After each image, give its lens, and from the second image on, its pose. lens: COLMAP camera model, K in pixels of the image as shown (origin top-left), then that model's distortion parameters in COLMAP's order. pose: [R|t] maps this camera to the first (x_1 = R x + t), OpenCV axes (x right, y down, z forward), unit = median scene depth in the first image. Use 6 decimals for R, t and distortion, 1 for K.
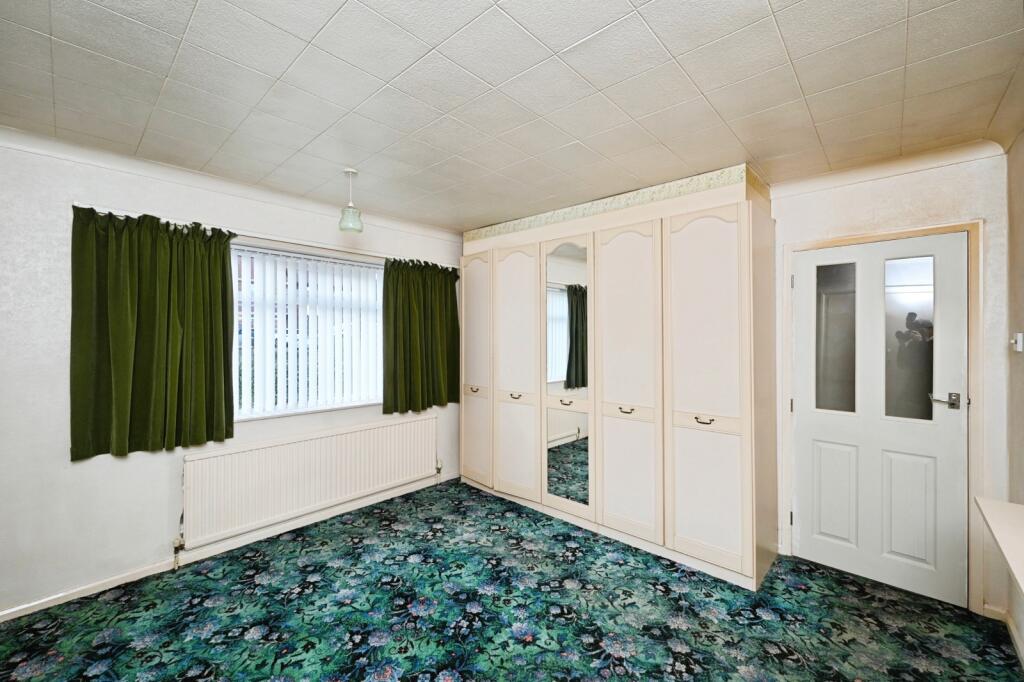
lens RADIAL K [[414.4, 0, 514.9], [0, 414.4, 333.6], [0, 0, 1]] dist [-0.002670, 0.002211]
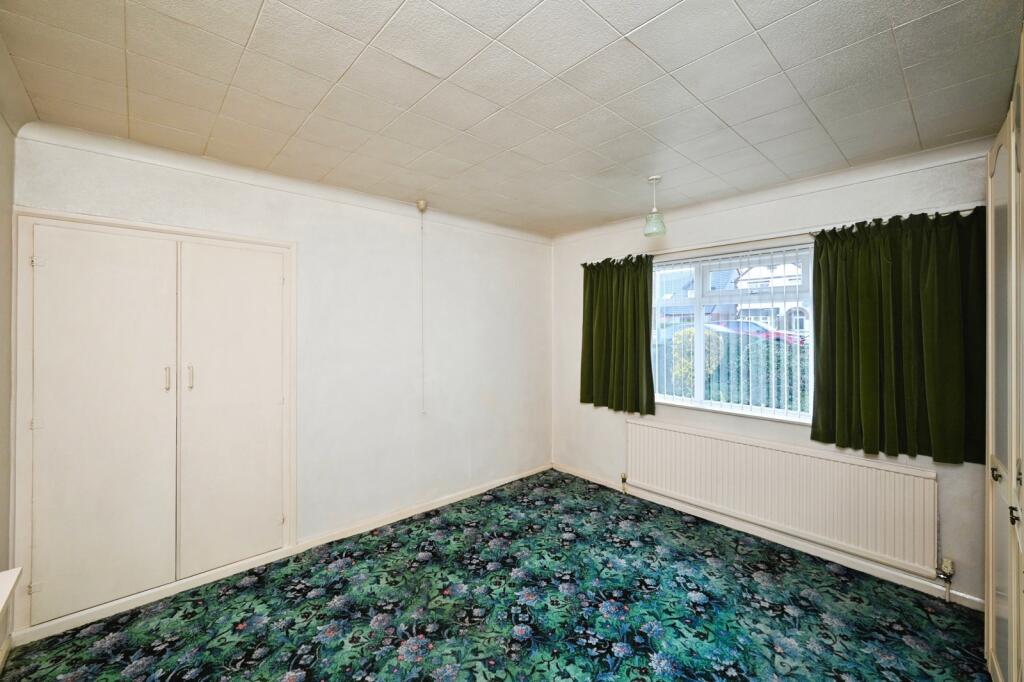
lens RADIAL K [[414.4, 0, 514.0], [0, 414.4, 336.7], [0, 0, 1]] dist [-0.002670, 0.002211]
pose [[-0.090609, 0.004969, -0.995874, 0.694758], [-0.002515, 0.999983, 0.005219, 0.004997], [0.995883, 0.002978, -0.090595, 0.762101]]
